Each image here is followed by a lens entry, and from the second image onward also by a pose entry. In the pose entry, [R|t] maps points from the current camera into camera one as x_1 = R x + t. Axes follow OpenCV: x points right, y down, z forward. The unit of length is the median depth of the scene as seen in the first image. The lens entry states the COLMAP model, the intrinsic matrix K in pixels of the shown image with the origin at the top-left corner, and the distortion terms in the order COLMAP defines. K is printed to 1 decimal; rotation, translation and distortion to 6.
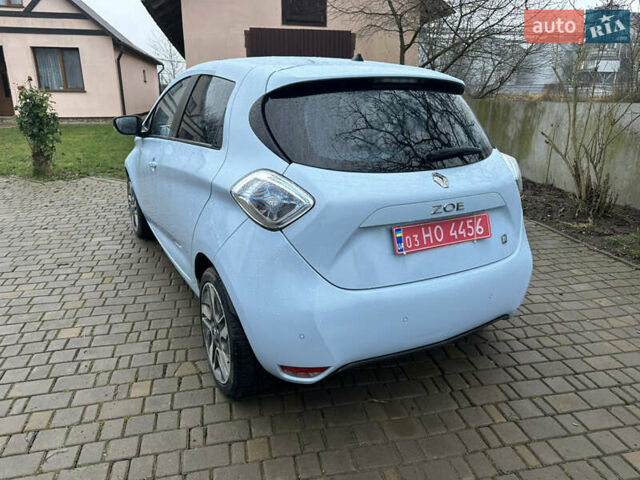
lens RADIAL K [[443.4, 0, 323.5], [0, 443.4, 239.7], [0, 0, 1]] dist [0.005303, -0.001392]
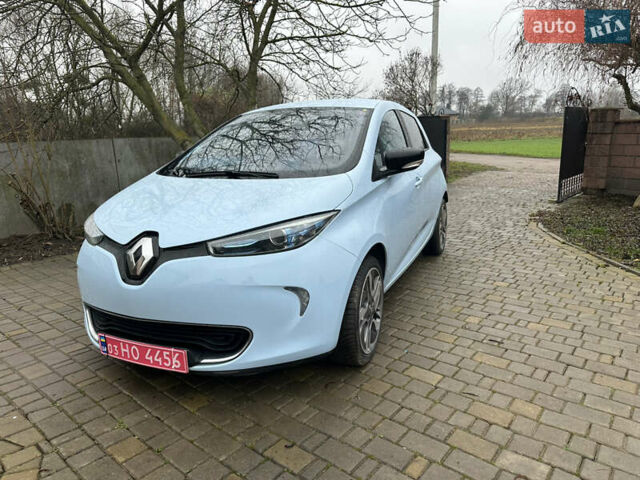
lens RADIAL K [[442.3, 0, 320.0], [0, 442.3, 240.0], [0, 0, 1]] dist [0.028524, -0.030150]
pose [[-0.594199, -0.179872, 0.783947, -1.096146], [0.274954, 0.870530, 0.408141, -0.543331], [-0.755862, 0.458066, -0.467812, 1.697180]]
